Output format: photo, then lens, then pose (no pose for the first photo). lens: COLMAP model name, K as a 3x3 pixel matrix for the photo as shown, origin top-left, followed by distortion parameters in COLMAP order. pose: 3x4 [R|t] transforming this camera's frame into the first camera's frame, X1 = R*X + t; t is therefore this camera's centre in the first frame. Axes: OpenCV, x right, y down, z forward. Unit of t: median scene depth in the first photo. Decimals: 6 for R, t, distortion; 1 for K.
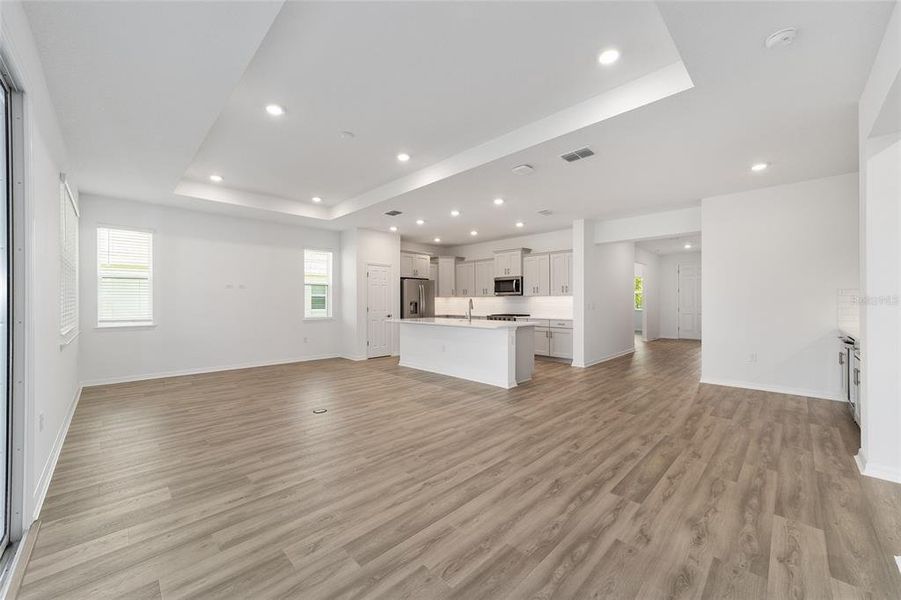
lens RADIAL K [[346.6, 0, 446.7], [0, 346.6, 303.3], [0, 0, 1]] dist [-0.014012, 0.007506]
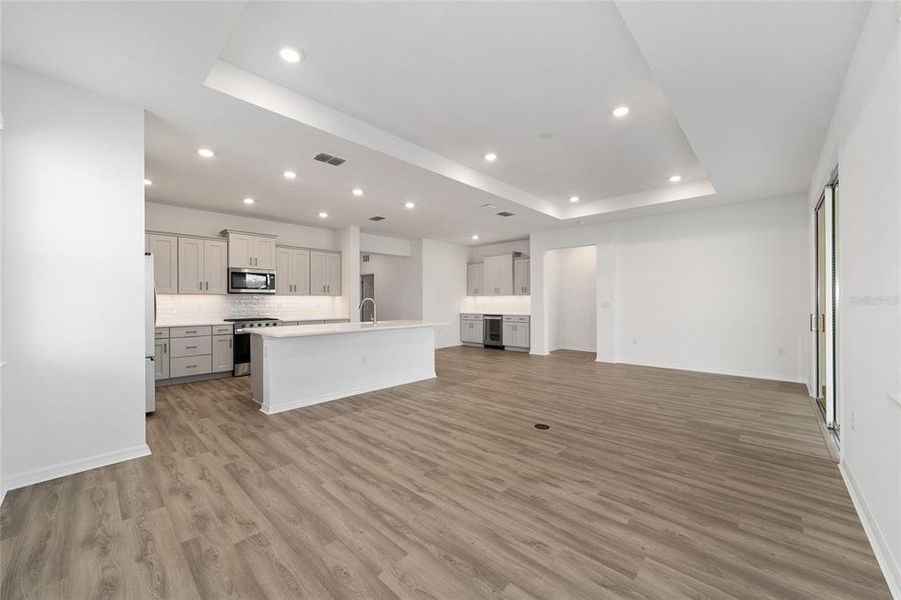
lens RADIAL K [[346.6, 0, 446.7], [0, 346.6, 303.3], [0, 0, 1]] dist [-0.014012, 0.007506]
pose [[-0.035057, -0.005216, 0.999372, -1.470441], [0.007622, 0.999956, 0.005487, -0.004982], [-0.999356, 0.007809, -0.035015, 1.524393]]
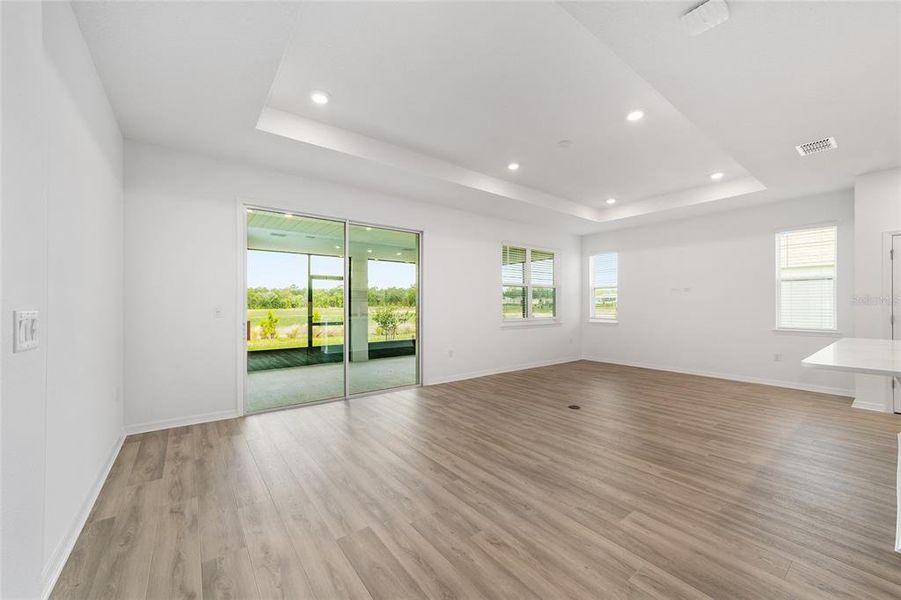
lens RADIAL K [[346.6, 0, 446.7], [0, 346.6, 303.3], [0, 0, 1]] dist [-0.014012, 0.007506]
pose [[-0.131415, -0.004693, -0.991316, 0.899706], [-0.003199, 0.999986, -0.004310, -0.004280], [0.991322, 0.002605, -0.131428, 0.900286]]
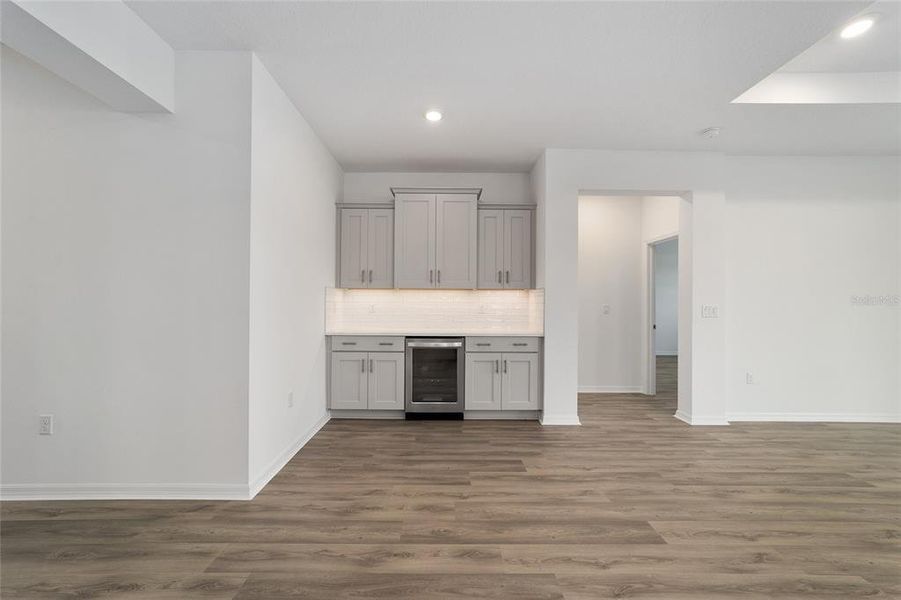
lens RADIAL K [[346.6, 0, 446.7], [0, 346.6, 303.3], [0, 0, 1]] dist [-0.014012, 0.007506]
pose [[-0.719938, 0.000595, 0.694038, 0.470812], [-0.003226, 0.999986, -0.004204, 0.003272], [-0.694030, -0.005265, -0.719926, 1.830026]]
